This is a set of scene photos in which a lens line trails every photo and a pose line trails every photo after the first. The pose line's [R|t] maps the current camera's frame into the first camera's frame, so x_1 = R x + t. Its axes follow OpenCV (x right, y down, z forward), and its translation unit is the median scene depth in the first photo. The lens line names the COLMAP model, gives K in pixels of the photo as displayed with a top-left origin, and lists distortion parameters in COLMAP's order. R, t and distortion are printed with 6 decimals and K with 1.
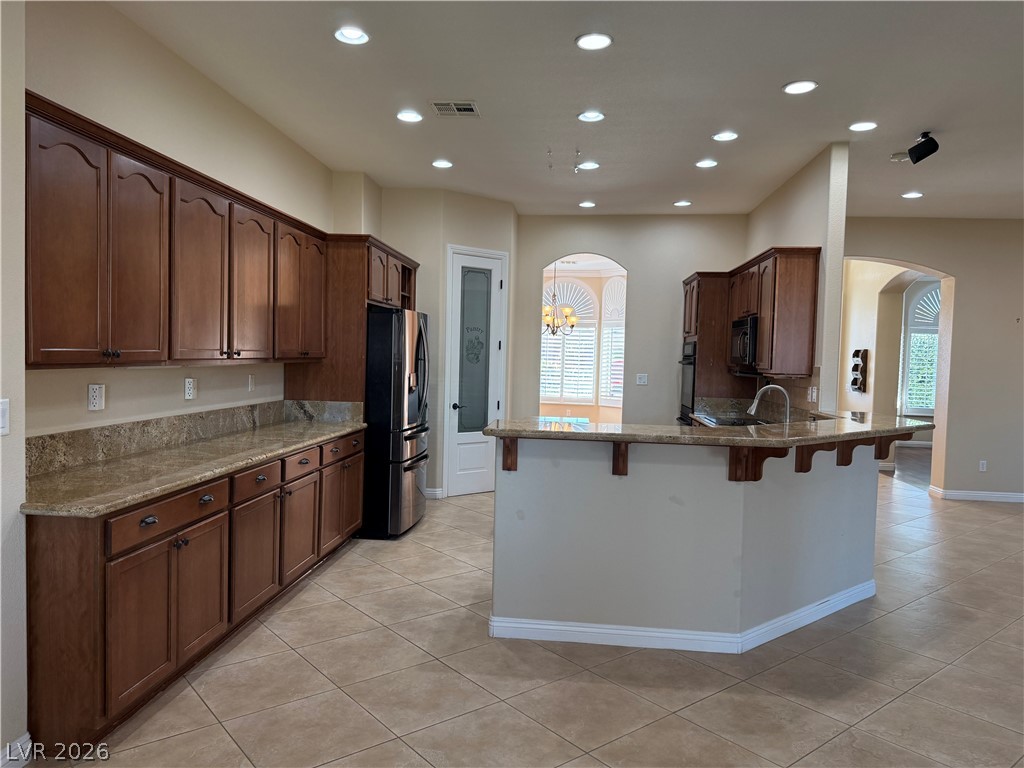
lens RADIAL K [[712.4, 0, 509.3], [0, 712.4, 385.4], [0, 0, 1]] dist [0.120656, -0.183674]
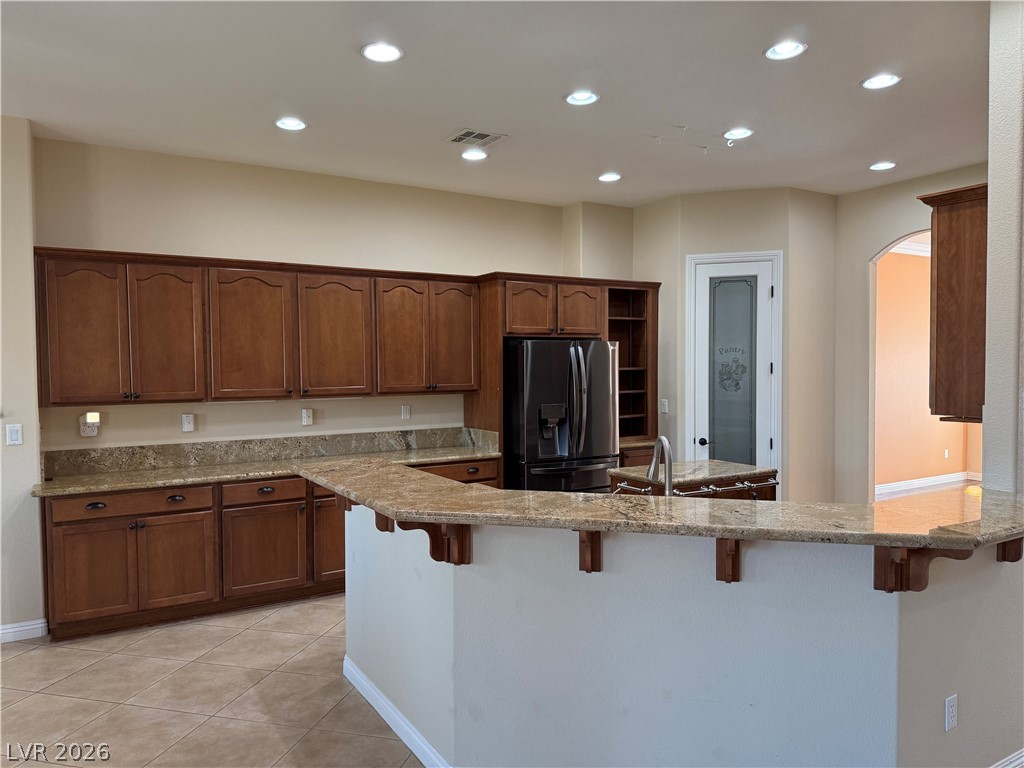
lens RADIAL K [[712.4, 0, 509.3], [0, 712.4, 385.4], [0, 0, 1]] dist [0.120656, -0.183674]
pose [[0.592642, -0.007164, -0.805434, 0.836036], [-0.012299, 0.999763, -0.017941, -0.034539], [0.805372, 0.020538, 0.592414, 0.520108]]
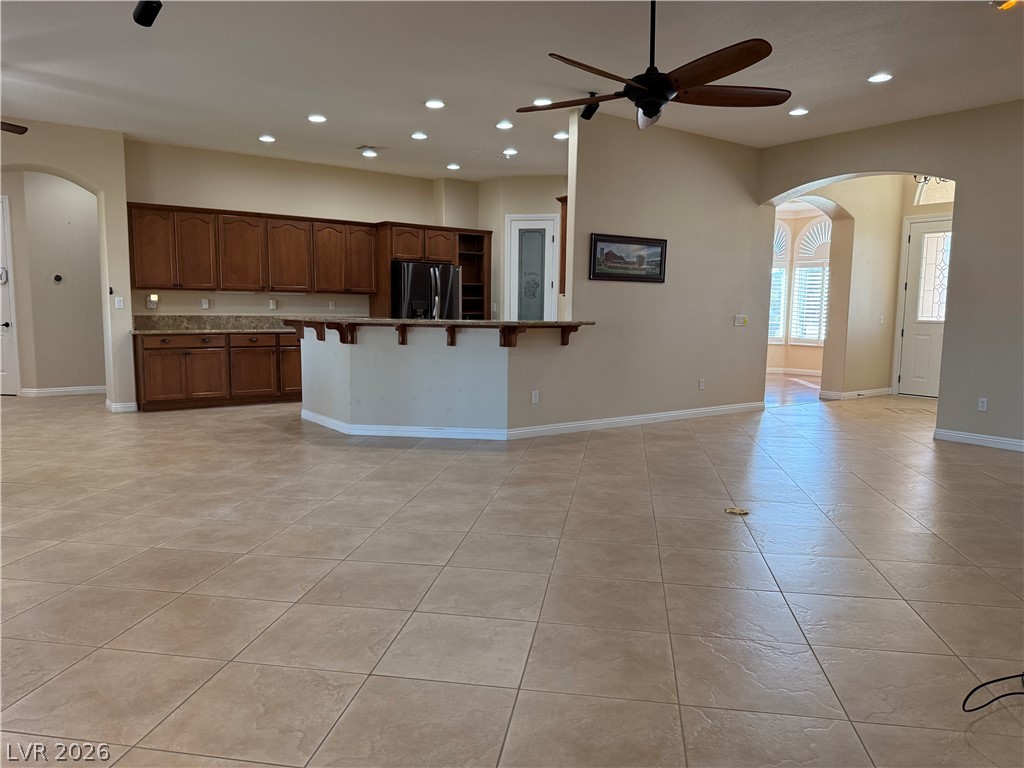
lens RADIAL K [[712.4, 0, 509.3], [0, 712.4, 385.4], [0, 0, 1]] dist [0.120656, -0.183674]
pose [[0.661180, 0.062026, -0.747659, 1.738348], [-0.026104, 0.997875, 0.059700, 0.101710], [0.749773, -0.019955, 0.661394, 0.065059]]
